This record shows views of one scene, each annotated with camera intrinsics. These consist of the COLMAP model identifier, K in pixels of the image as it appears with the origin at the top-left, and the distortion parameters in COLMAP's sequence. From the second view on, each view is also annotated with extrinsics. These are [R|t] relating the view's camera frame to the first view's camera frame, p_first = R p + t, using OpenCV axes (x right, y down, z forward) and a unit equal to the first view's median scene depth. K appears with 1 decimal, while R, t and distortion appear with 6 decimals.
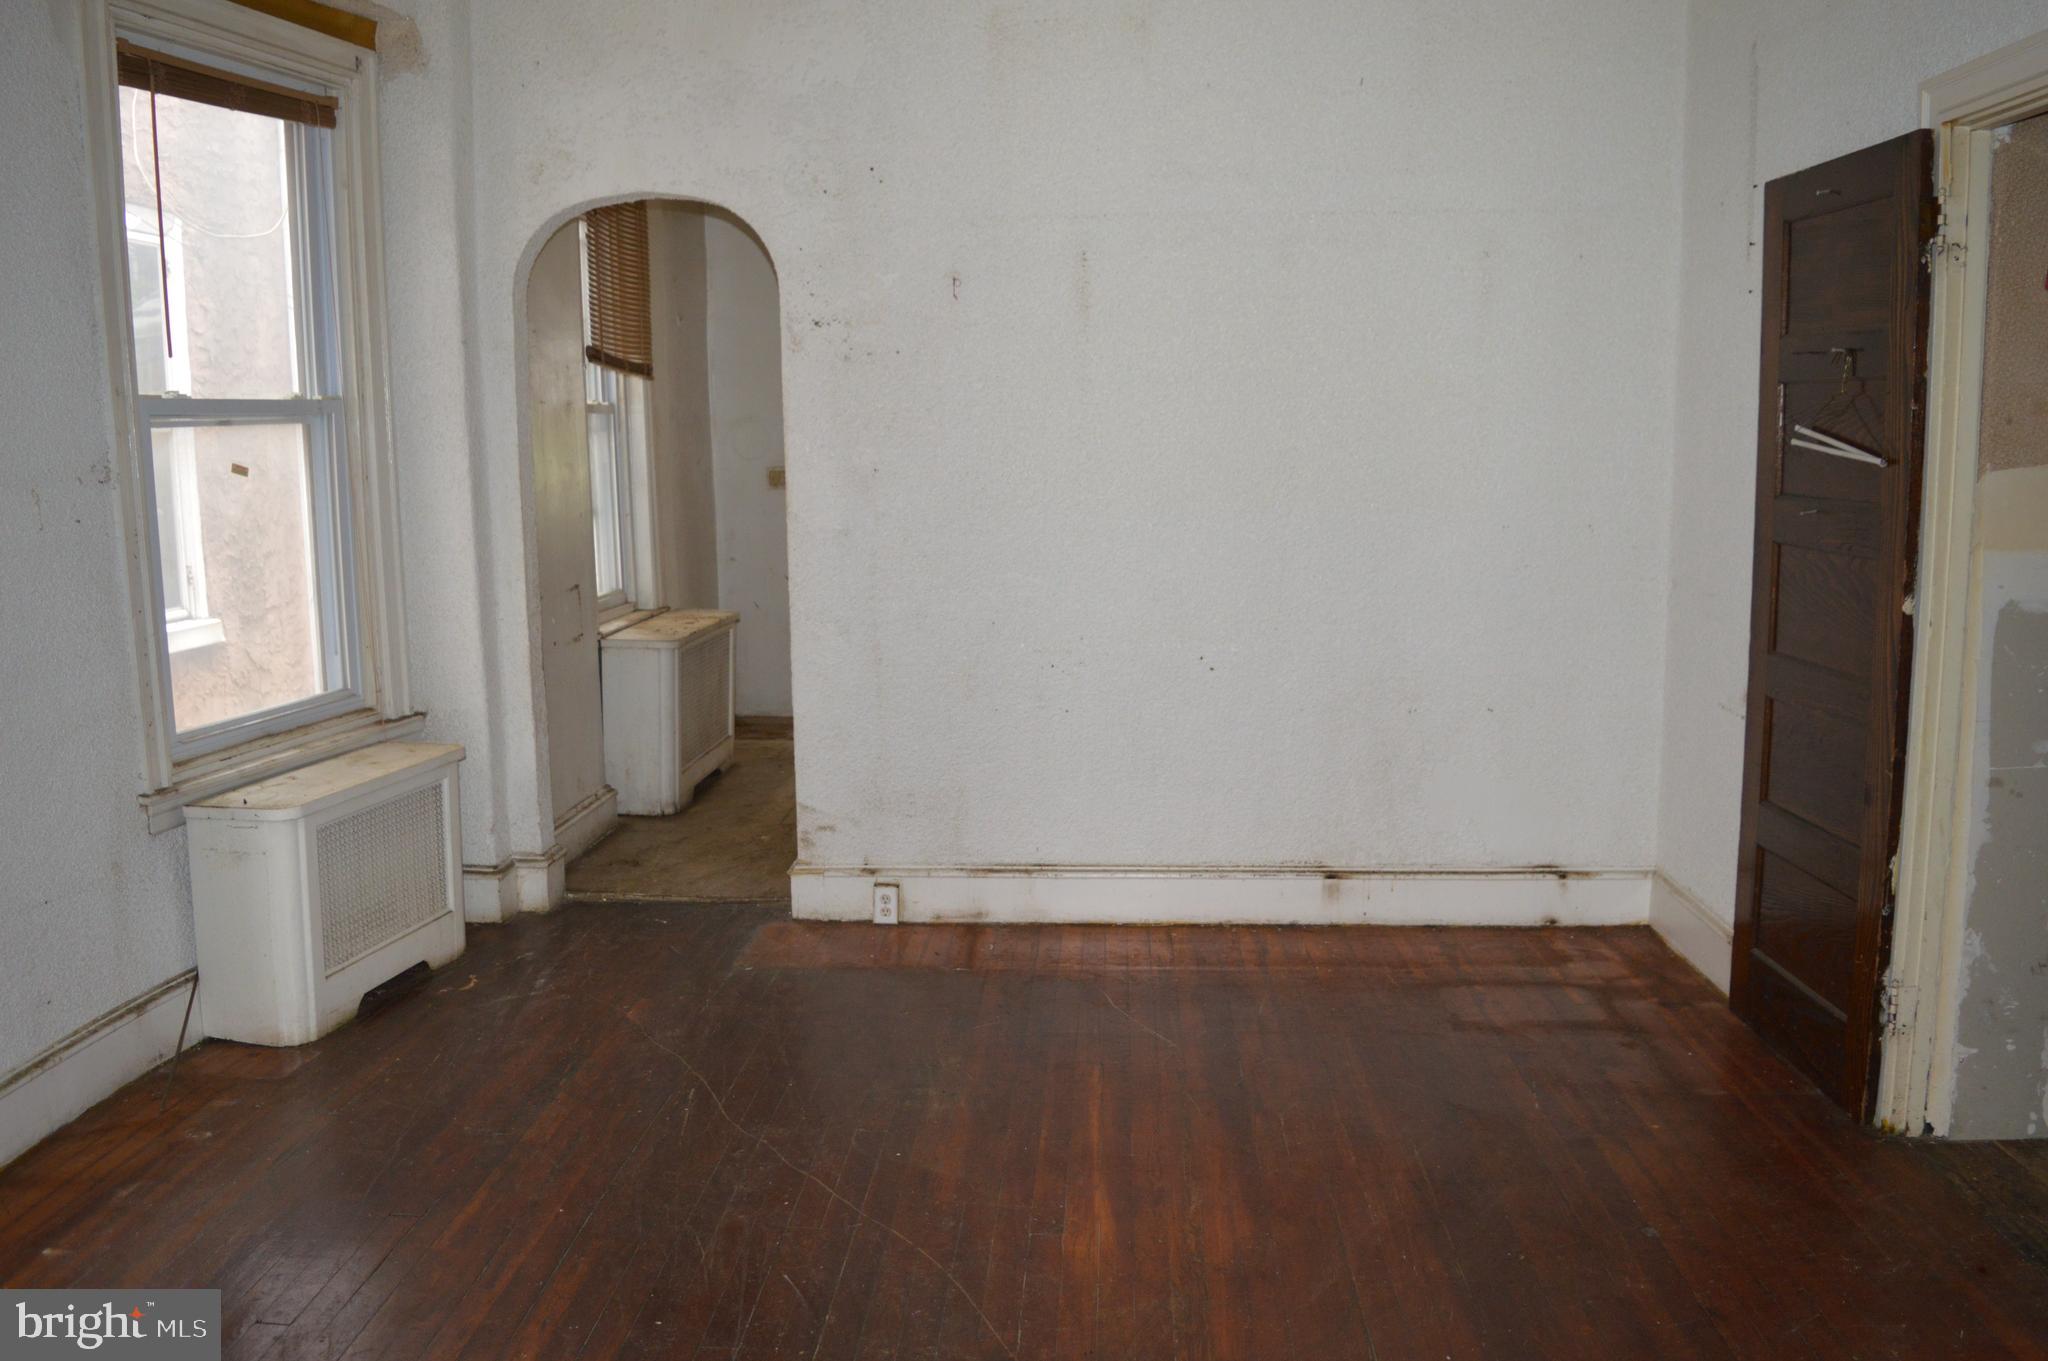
lens RADIAL K [[1627.7, 0, 1017.8], [0, 1627.7, 670.2], [0, 0, 1]] dist [-0.097293, 0.022270]
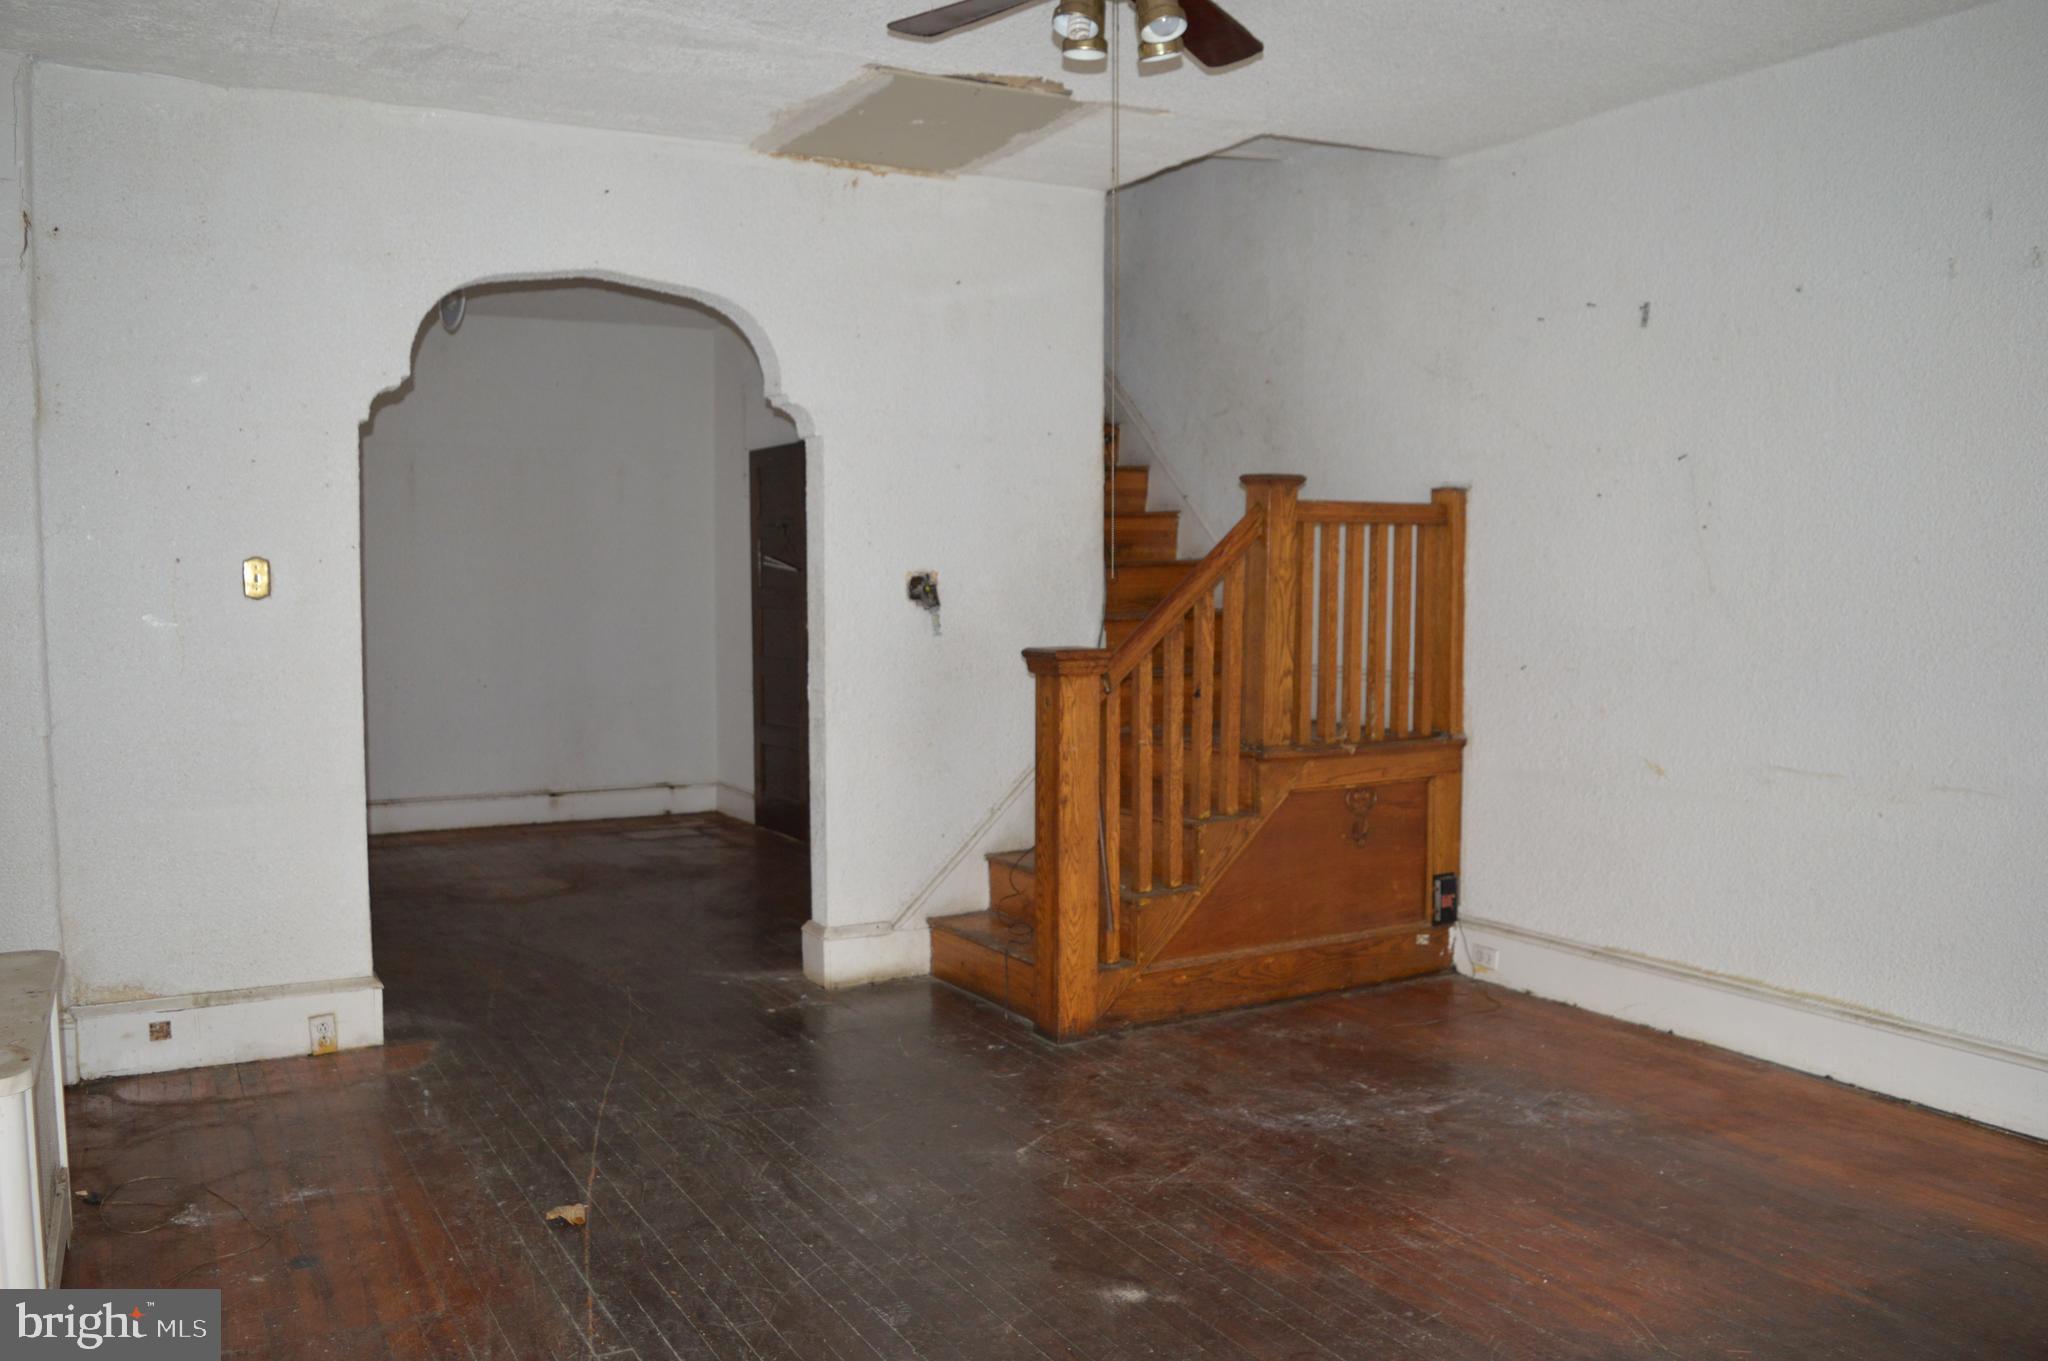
lens RADIAL K [[1627.7, 0, 1019.3], [0, 1627.7, 671.6], [0, 0, 1]] dist [-0.097293, 0.022270]
pose [[0.838044, -0.020818, 0.545206, -0.379474], [0.071514, 0.994842, -0.071939, 0.161232], [-0.540896, 0.099278, 0.835210, -0.890191]]
